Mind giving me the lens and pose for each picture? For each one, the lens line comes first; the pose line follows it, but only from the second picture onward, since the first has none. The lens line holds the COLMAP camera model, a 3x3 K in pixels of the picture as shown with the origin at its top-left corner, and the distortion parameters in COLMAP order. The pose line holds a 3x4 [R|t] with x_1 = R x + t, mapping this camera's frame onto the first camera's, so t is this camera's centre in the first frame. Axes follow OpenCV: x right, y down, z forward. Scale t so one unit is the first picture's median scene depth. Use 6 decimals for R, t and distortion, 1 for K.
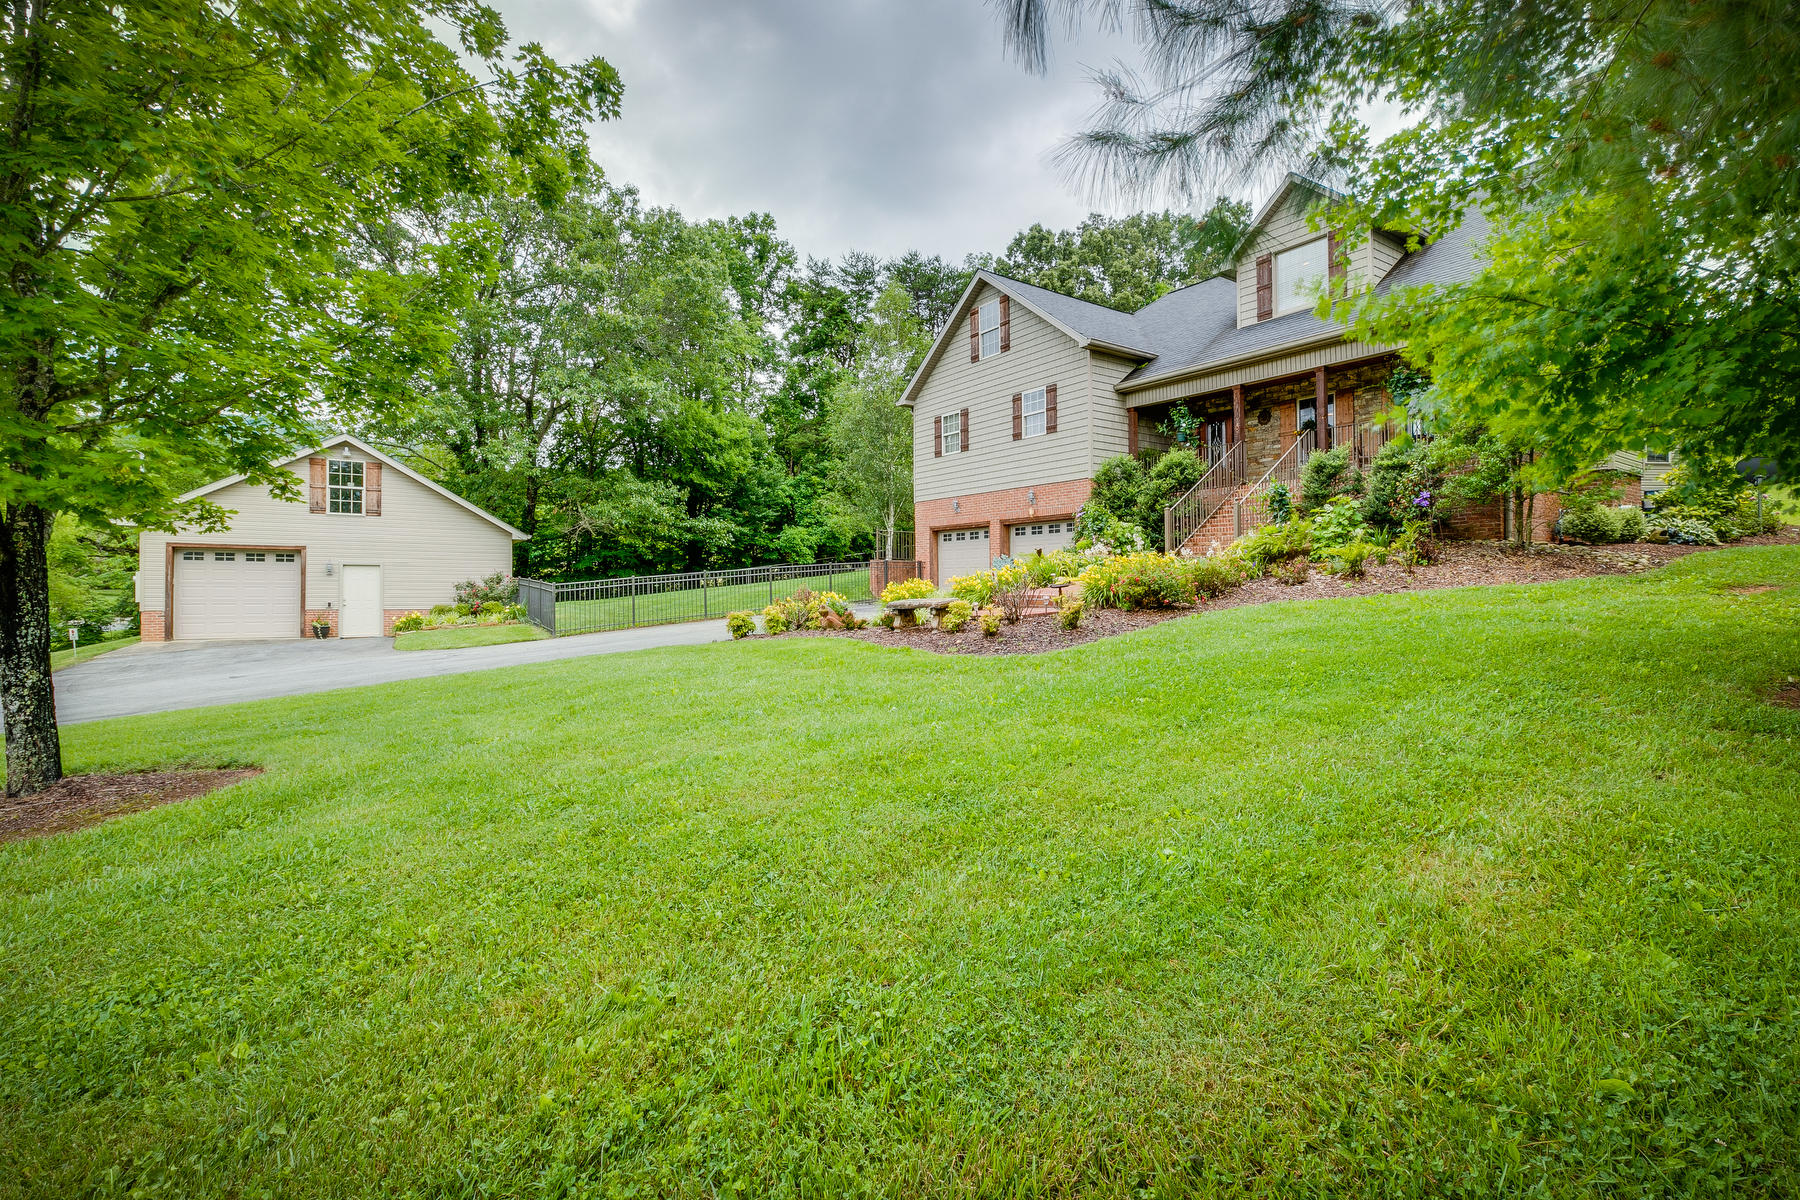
lens RADIAL K [[800.4, 0, 919.6], [0, 800.4, 562.6], [0, 0, 1]] dist [-0.001665, -0.000167]
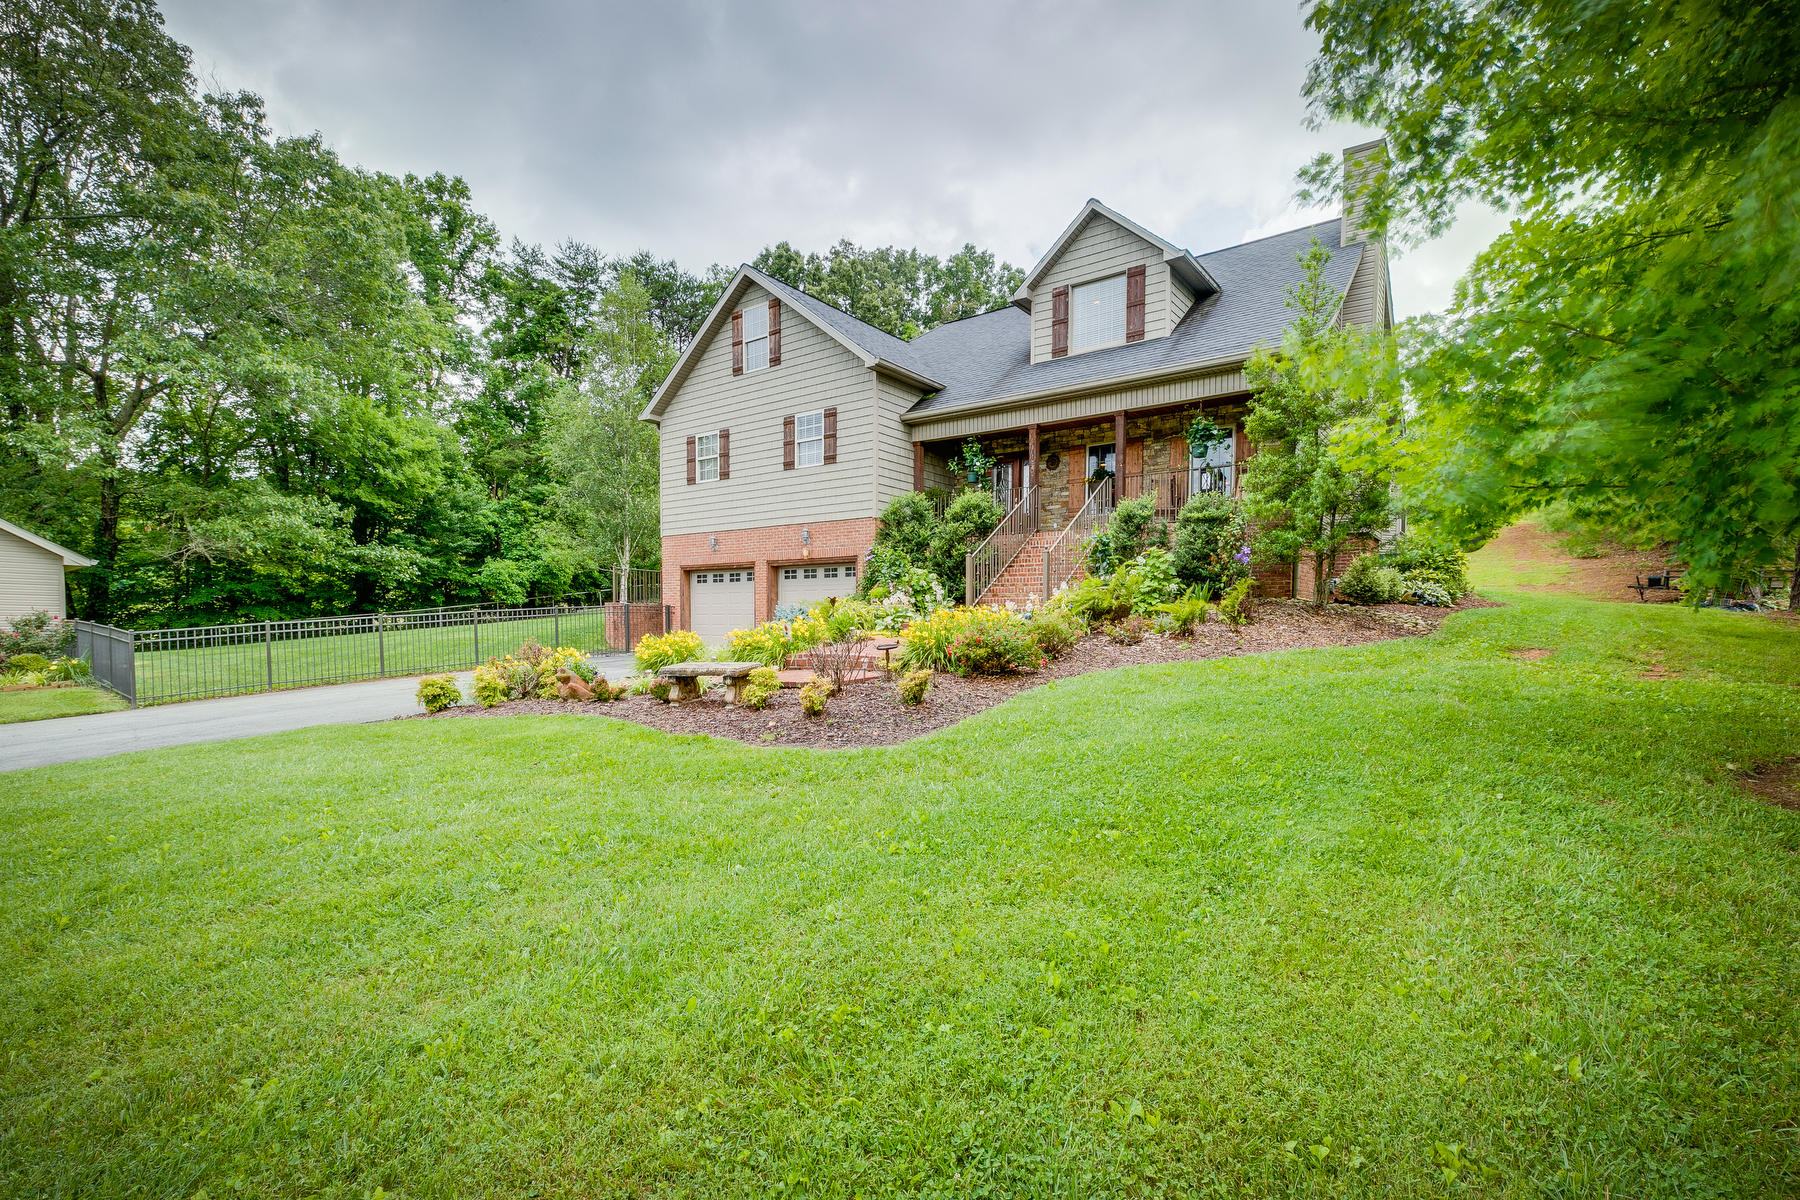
lens RADIAL K [[810.8, 0, 906.5], [0, 810.8, 649.5], [0, 0, 1]] dist [0.002213, -0.000424]
pose [[0.951263, -0.000325, 0.308380, -0.026561], [-0.016734, 0.998471, 0.052675, -0.005339], [-0.307925, -0.055268, 0.949804, 0.098785]]
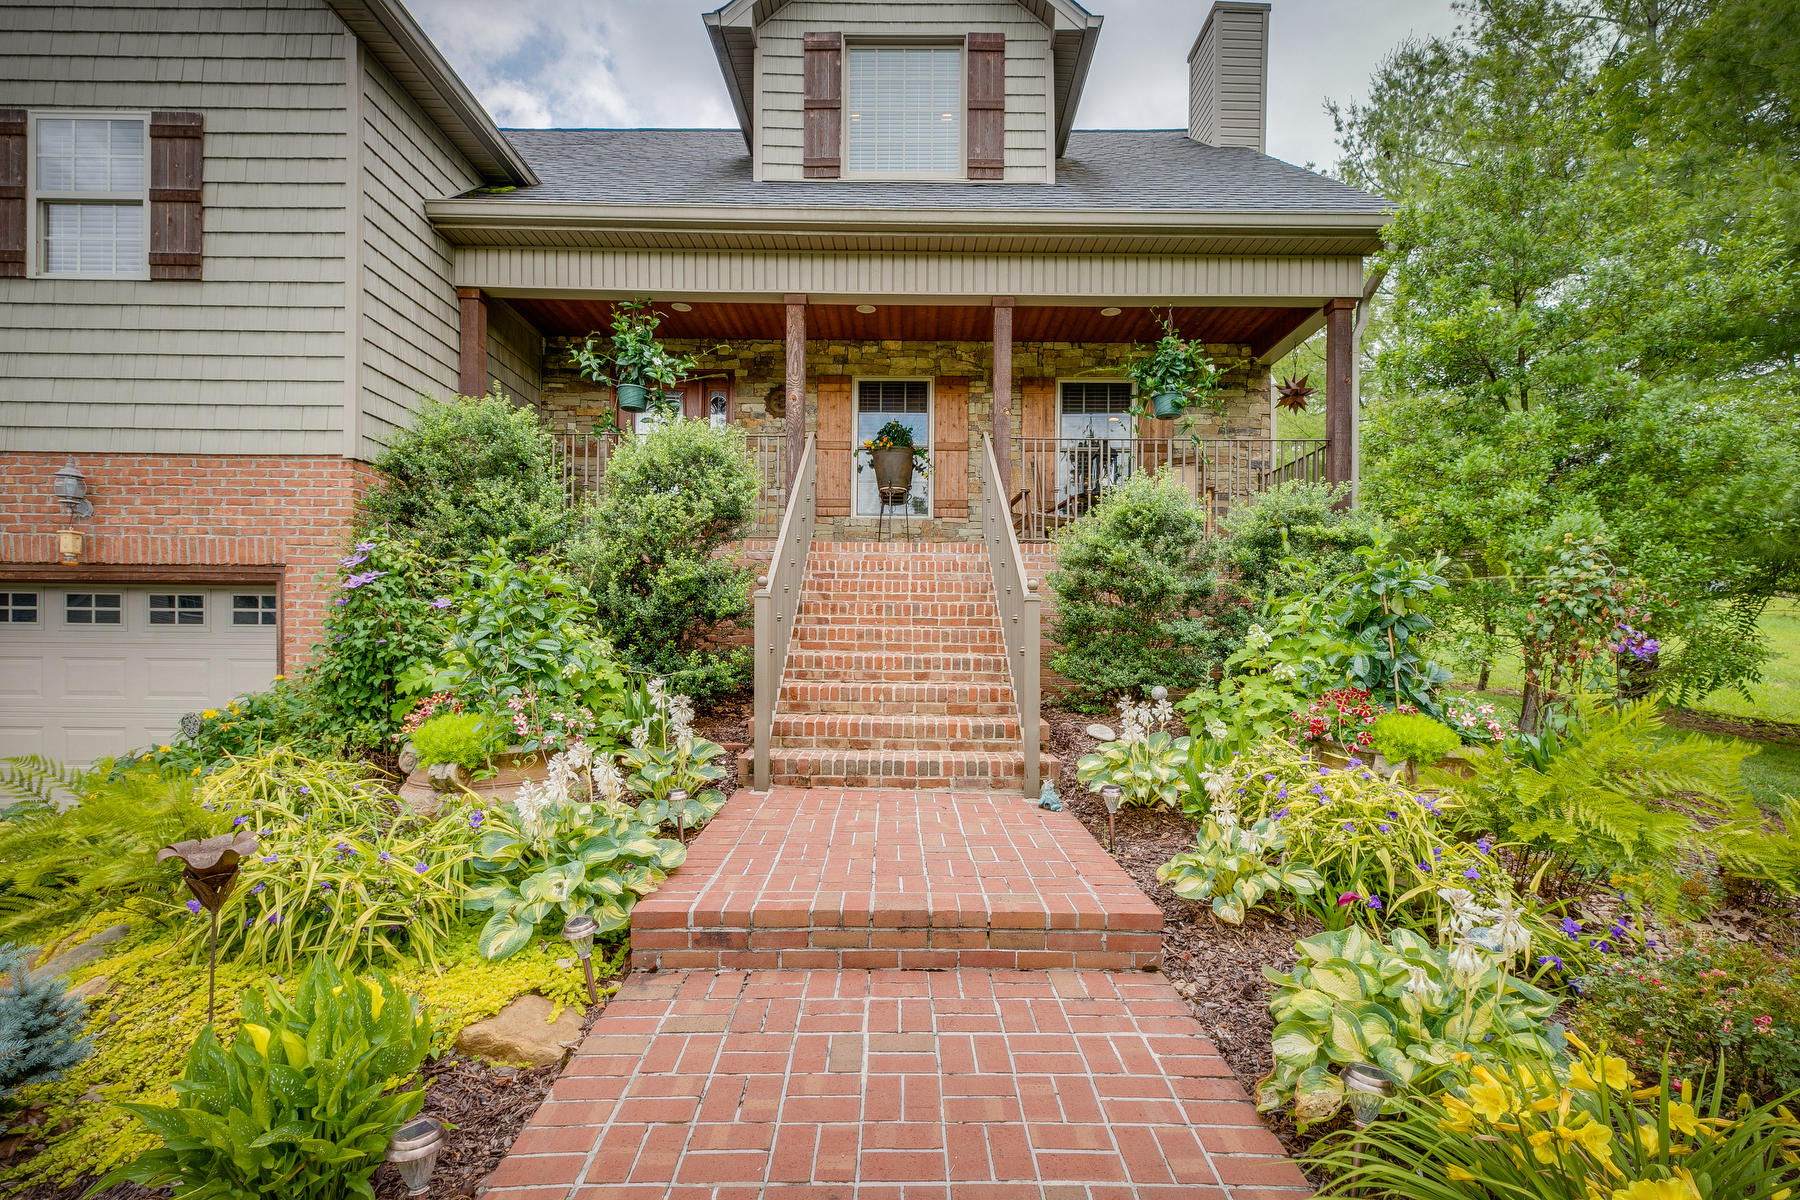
lens RADIAL K [[810.8, 0, 906.5], [0, 810.8, 649.5], [0, 0, 1]] dist [0.002213, -0.000424]
pose [[0.574903, 0.007723, 0.818185, 0.066852], [-0.031905, 0.999407, 0.012984, -0.035220], [-0.817599, -0.033569, 0.574808, 0.526810]]
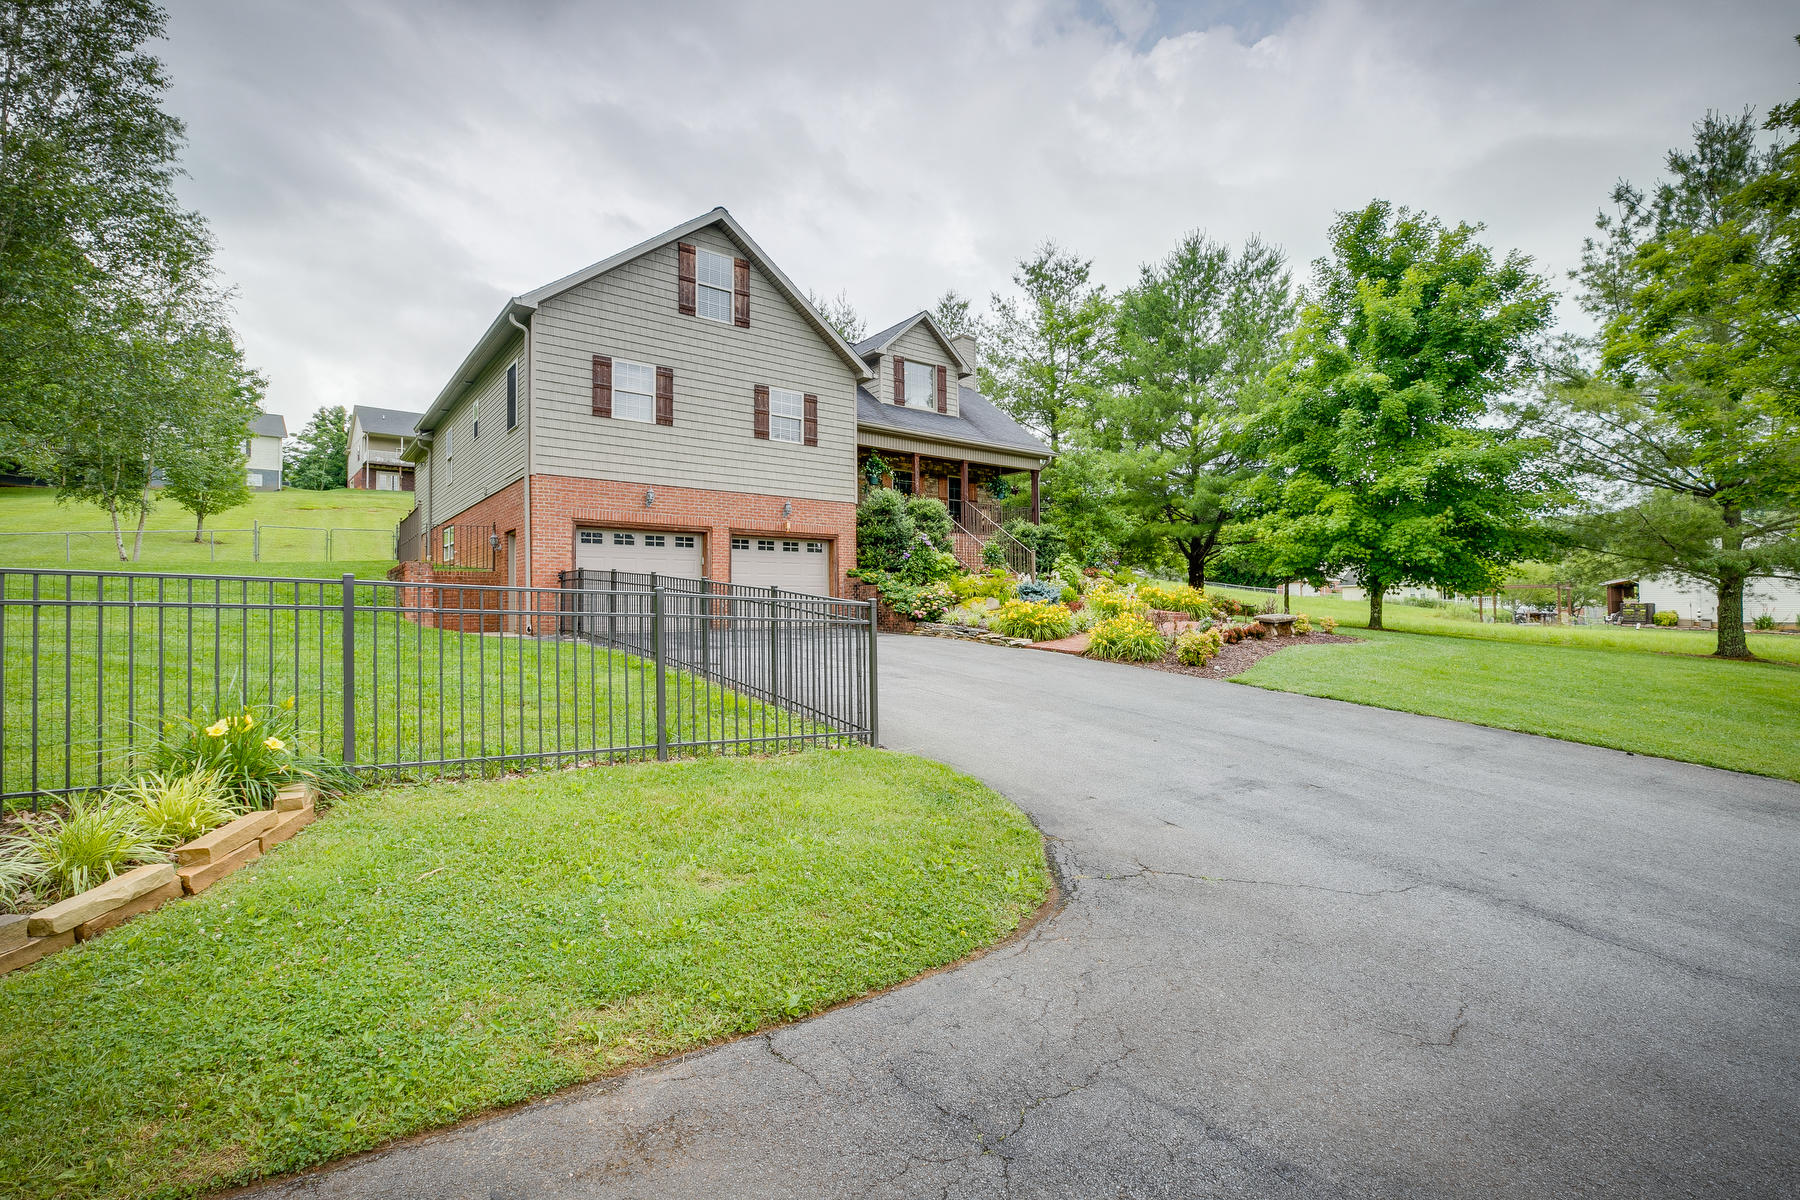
lens RADIAL K [[806.4, 0, 896.9], [0, 806.4, 597.0], [0, 0, 1]] dist [-0.000012, -0.000443]
pose [[-0.044535, 0.023190, 0.998739, -0.677504], [-0.008964, 0.999681, -0.023611, 0.032534], [-0.998968, -0.010004, -0.044313, 0.809907]]
